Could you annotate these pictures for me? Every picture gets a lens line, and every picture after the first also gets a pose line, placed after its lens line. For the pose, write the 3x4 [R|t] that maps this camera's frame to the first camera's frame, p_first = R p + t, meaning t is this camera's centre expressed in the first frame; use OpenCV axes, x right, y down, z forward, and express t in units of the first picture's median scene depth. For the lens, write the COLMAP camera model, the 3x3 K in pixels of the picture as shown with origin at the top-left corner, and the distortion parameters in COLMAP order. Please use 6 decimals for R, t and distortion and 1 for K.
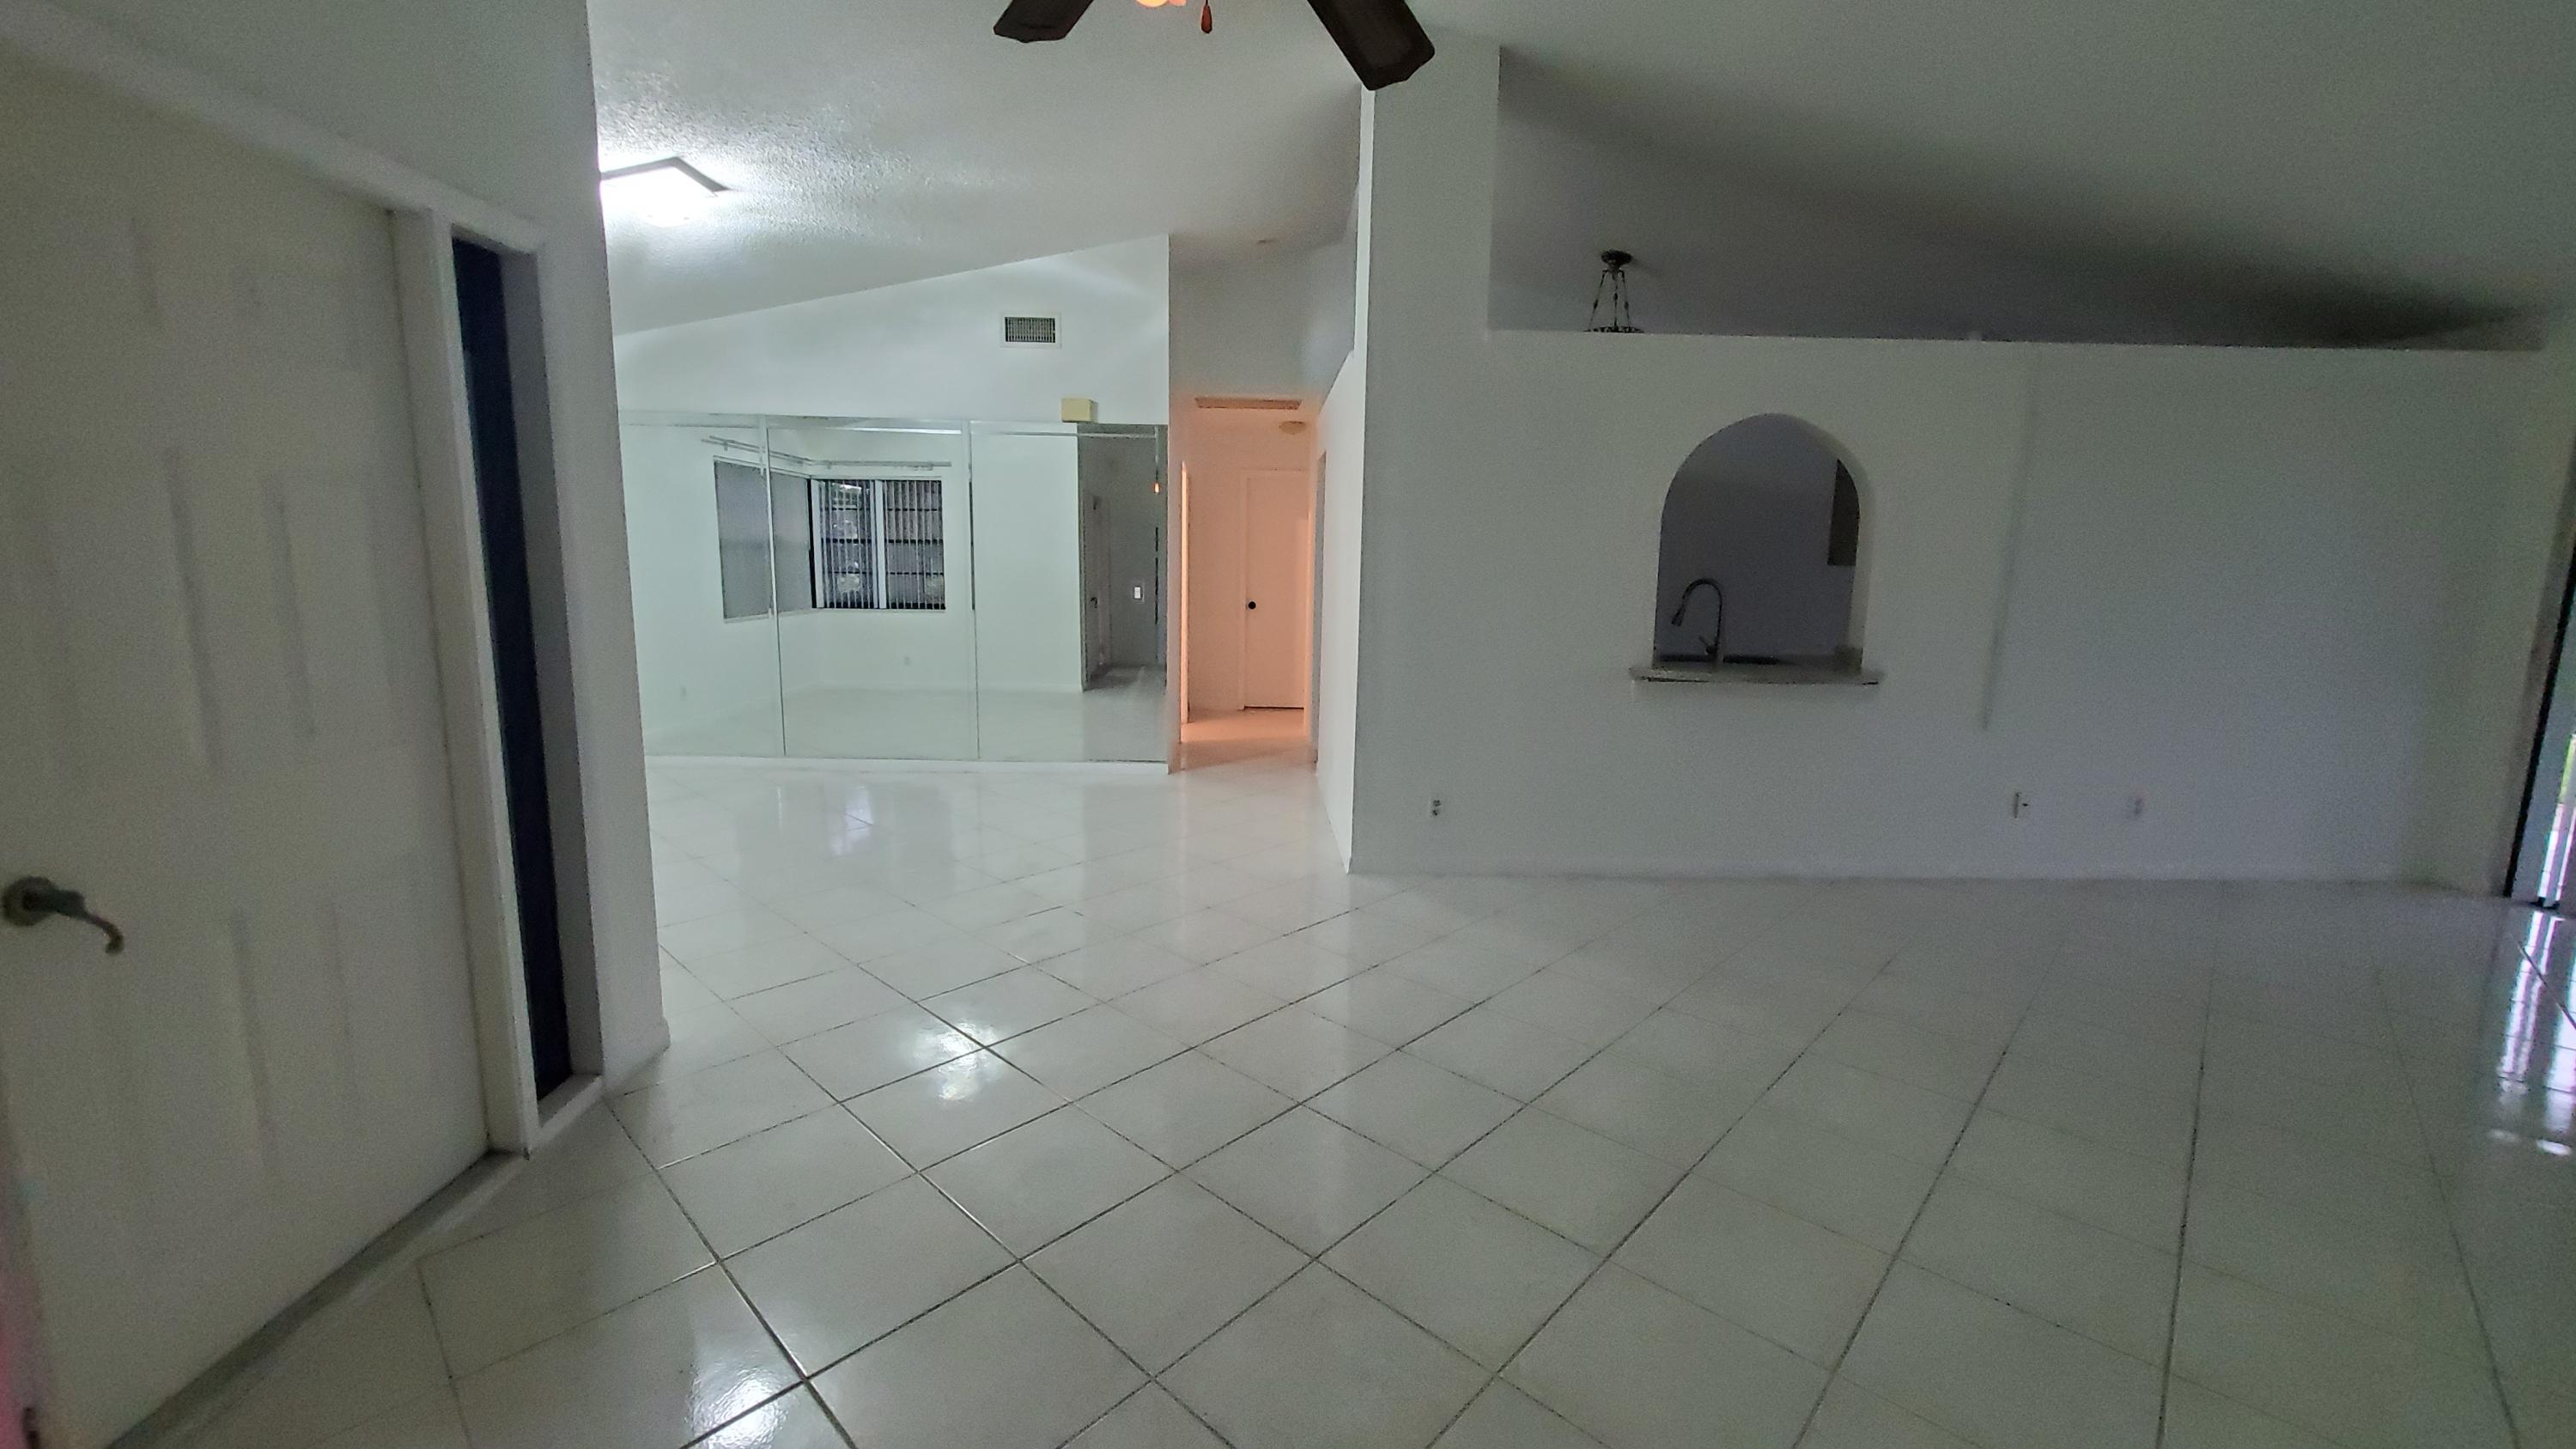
lens RADIAL K [[1015.9, 0, 1272.4], [0, 1015.9, 708.2], [0, 0, 1]] dist [0.001893, -0.000351]
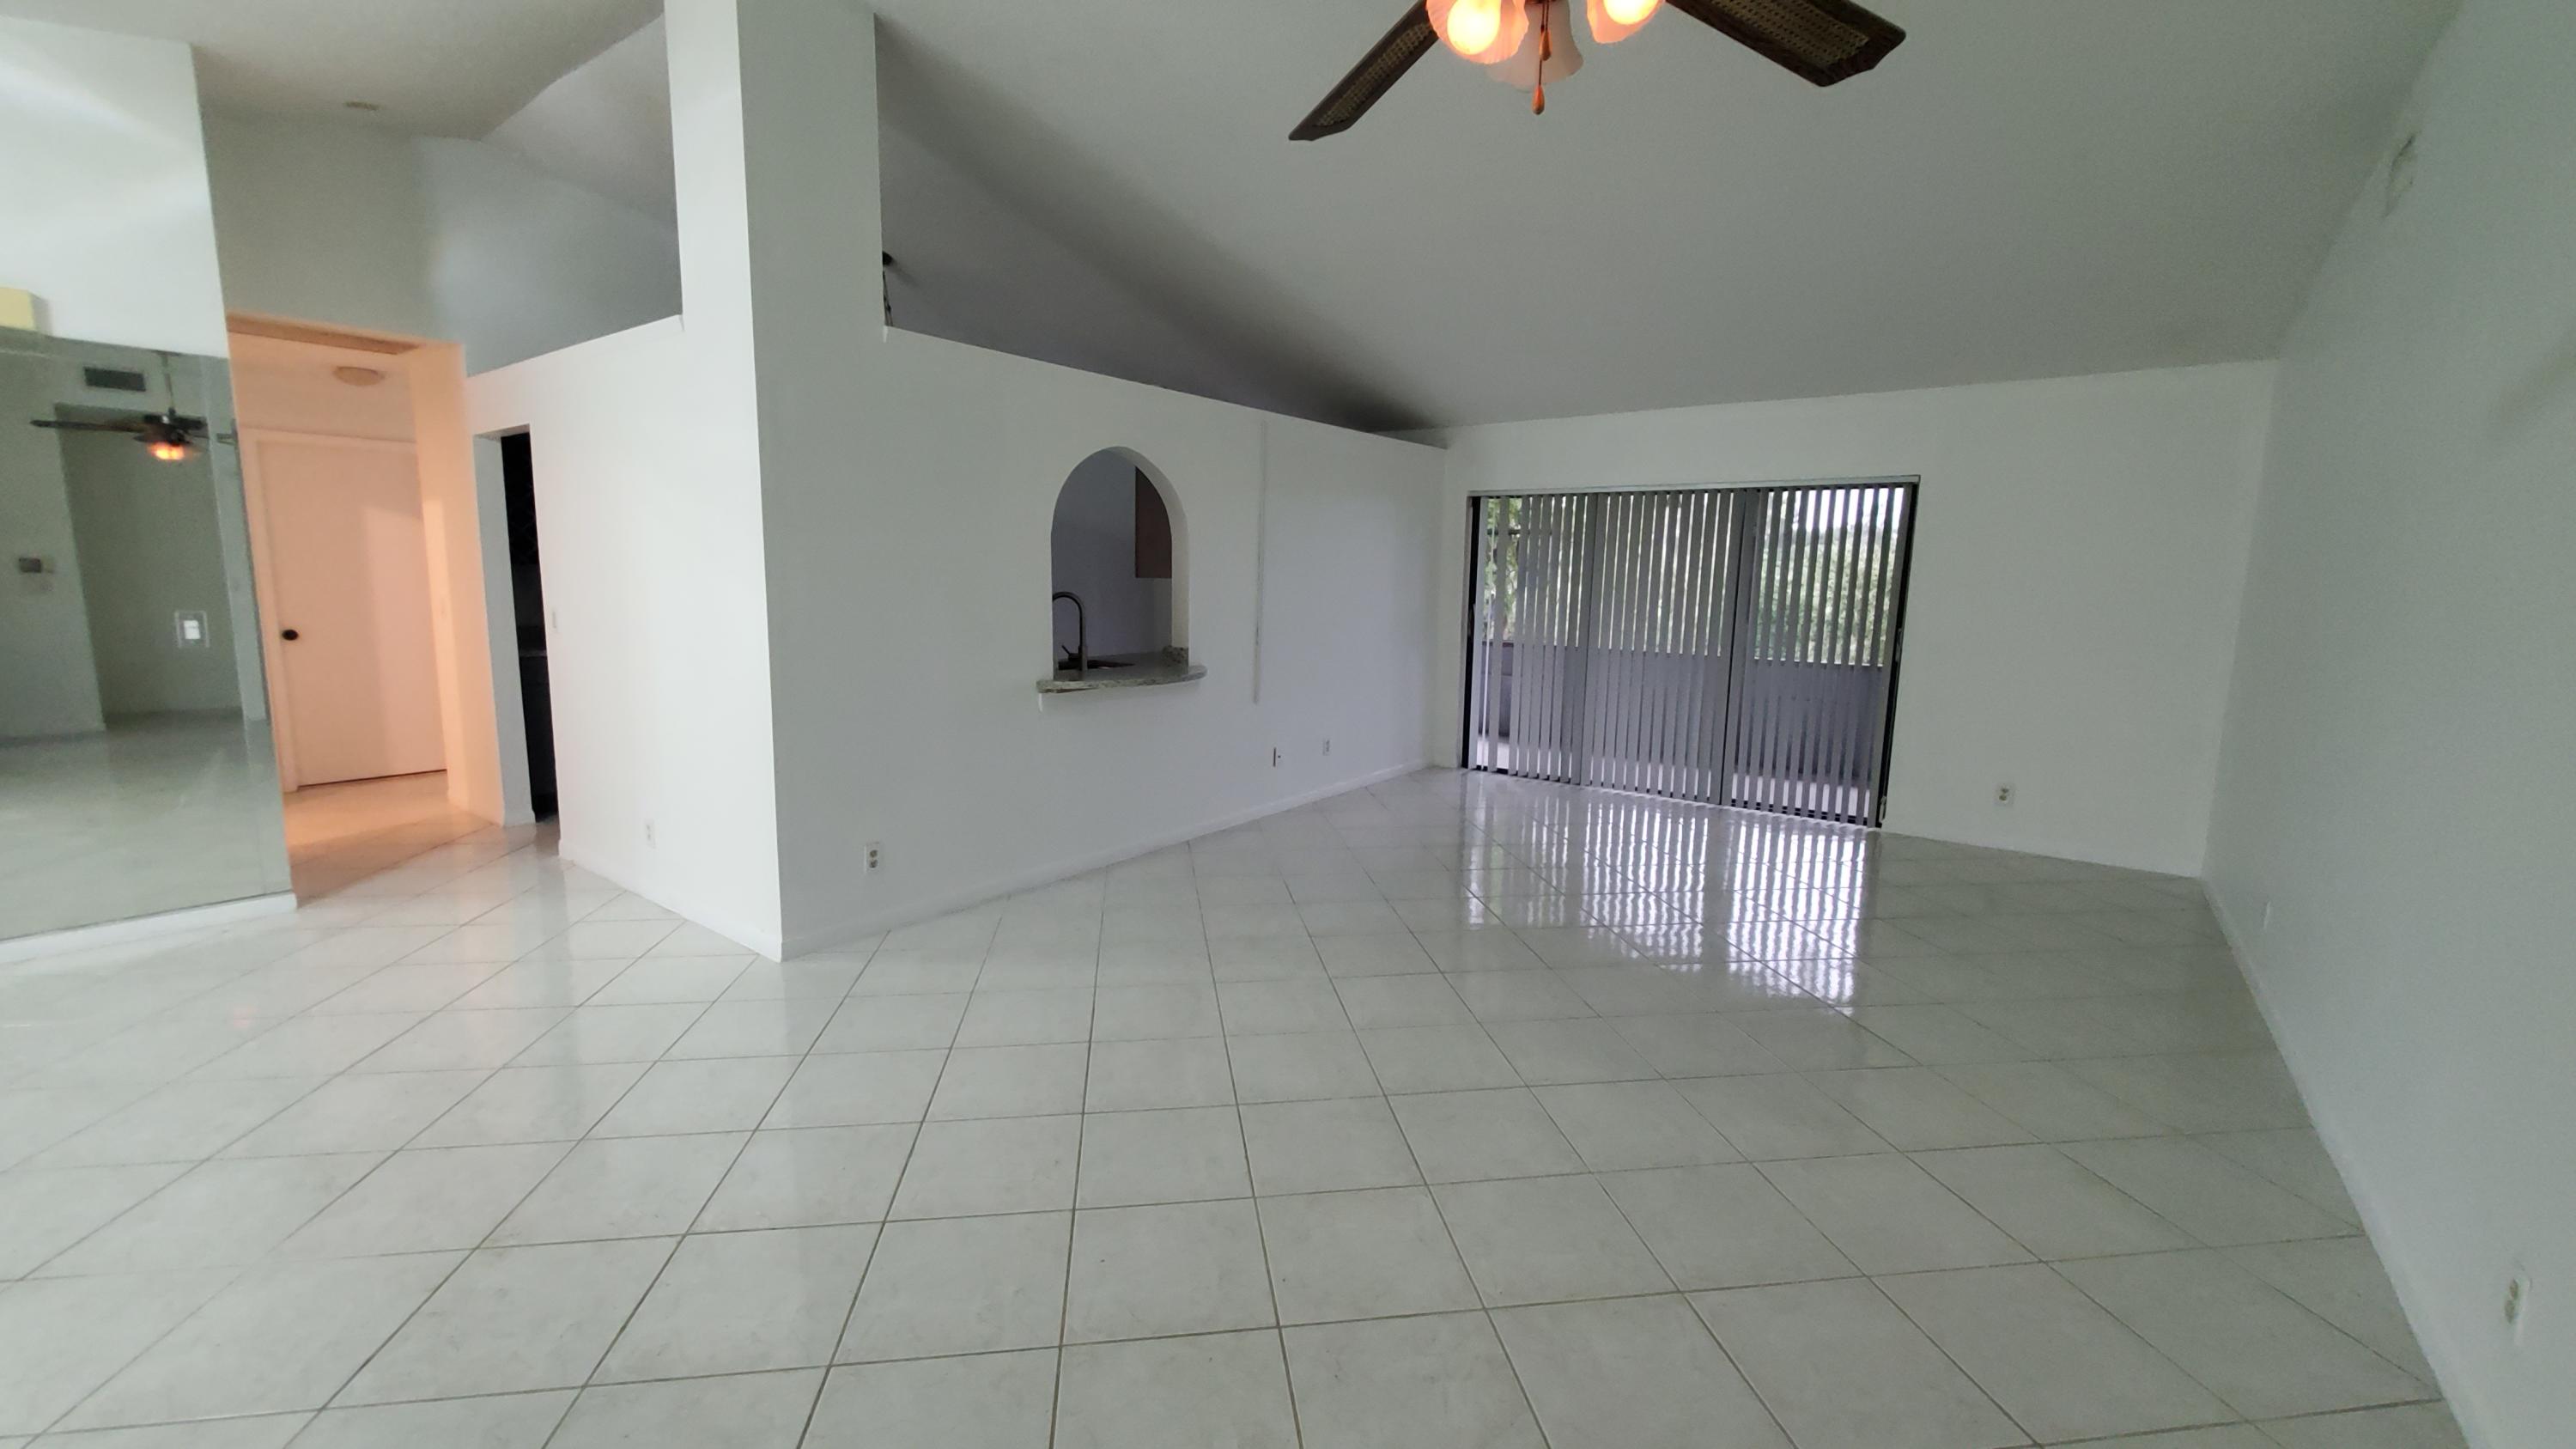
lens RADIAL K [[1014.6, 0, 1276.8], [0, 1014.6, 719.5], [0, 0, 1]] dist [-0.007585, -0.000051]
pose [[0.621155, -0.120204, 0.774414, -0.281435], [0.107446, 0.991898, 0.067780, -0.043231], [-0.776287, 0.041105, 0.629038, 0.162701]]
